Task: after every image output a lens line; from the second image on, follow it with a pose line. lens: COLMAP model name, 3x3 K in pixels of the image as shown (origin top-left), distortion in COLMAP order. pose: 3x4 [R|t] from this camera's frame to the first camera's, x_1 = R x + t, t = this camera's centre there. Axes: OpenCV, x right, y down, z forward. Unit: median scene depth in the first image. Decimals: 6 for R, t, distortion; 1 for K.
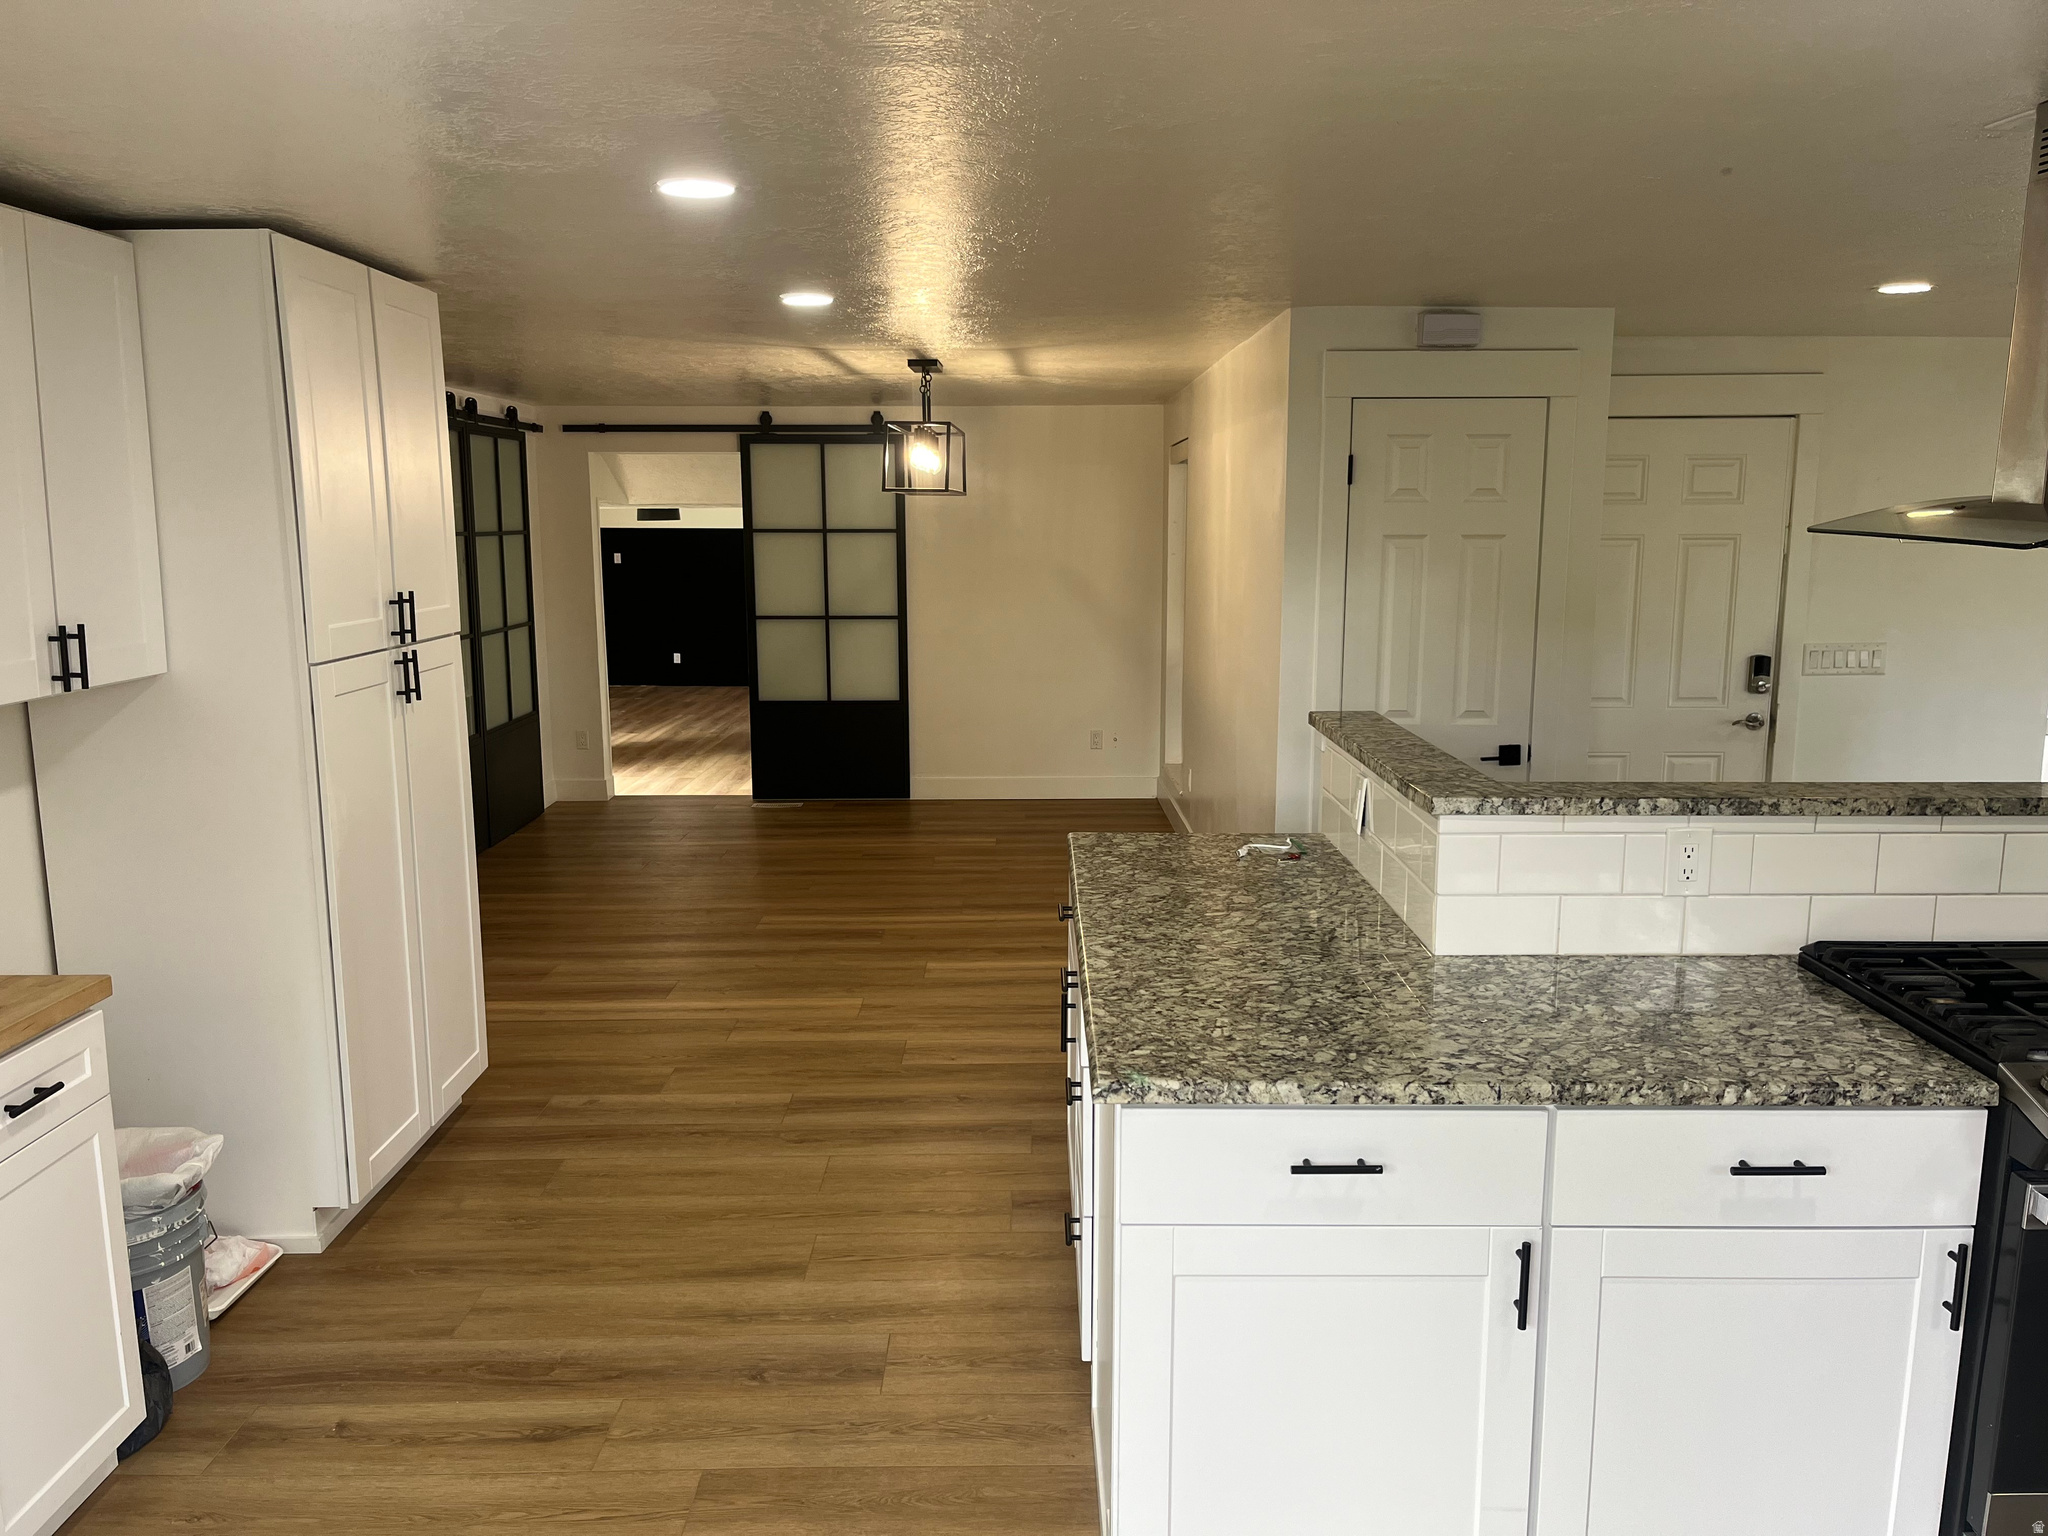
lens RADIAL K [[1547.7, 0, 1024.0], [0, 1547.7, 768.0], [0, 0, 1]] dist [0.062743, -0.102550]
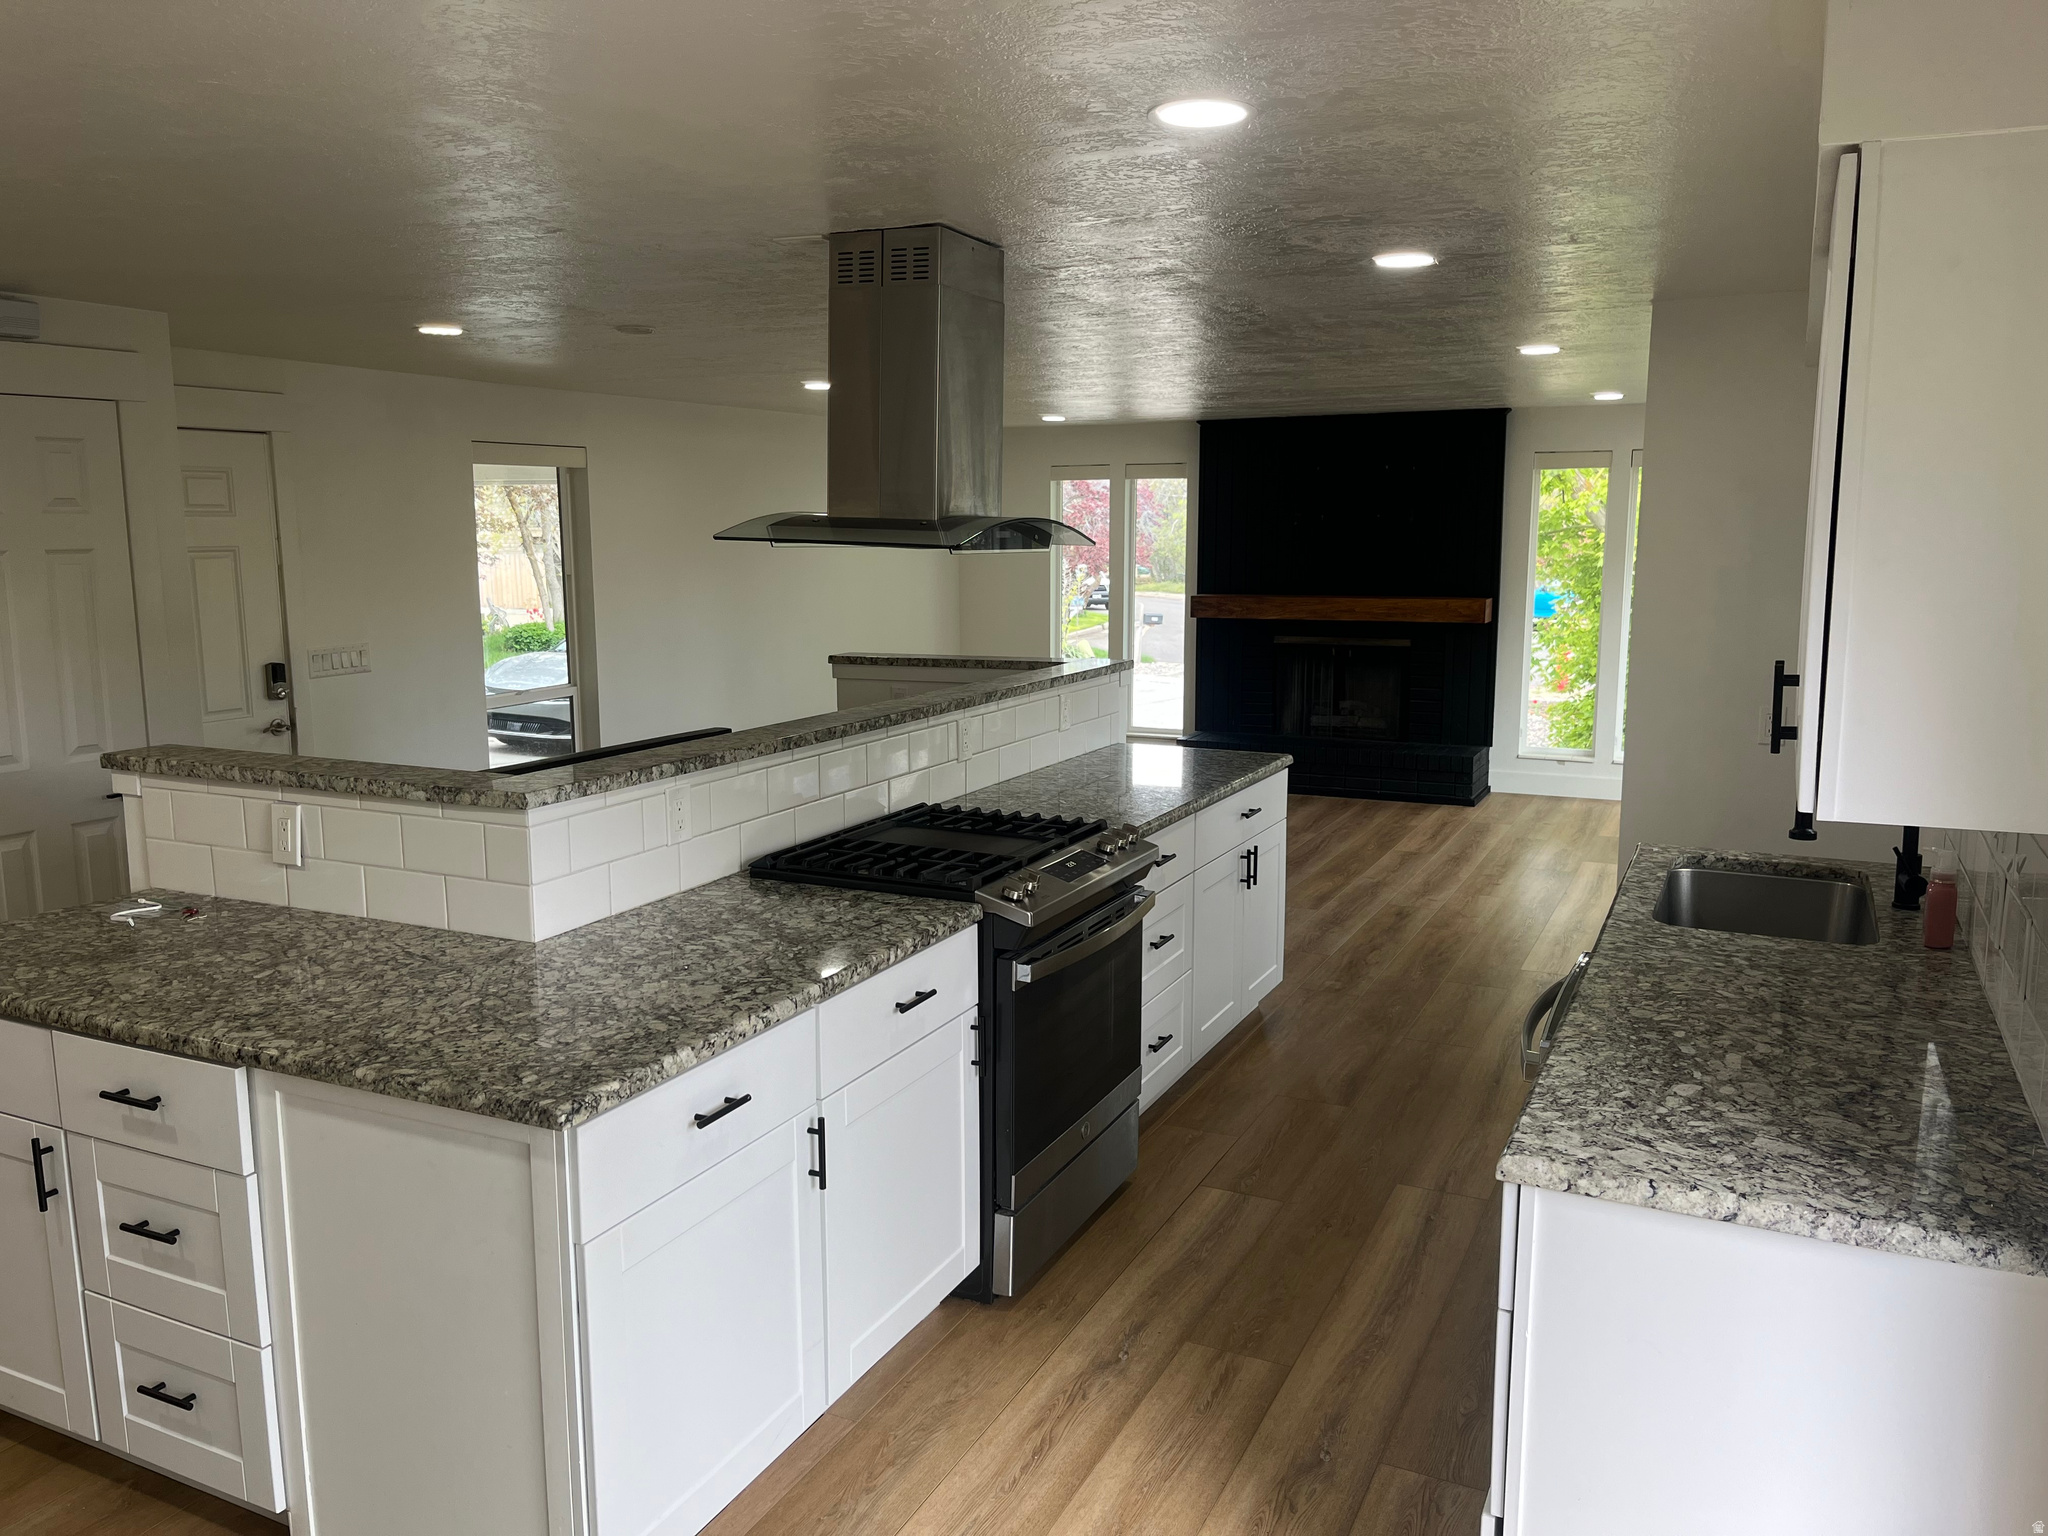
lens RADIAL K [[1547.7, 0, 1024.0], [0, 1547.7, 768.0], [0, 0, 1]] dist [0.062743, -0.102550]
pose [[0.427980, -0.141873, 0.892584, -0.566939], [0.149436, 0.985117, 0.084929, -0.039656], [-0.891349, 0.097036, 0.442811, 0.246936]]
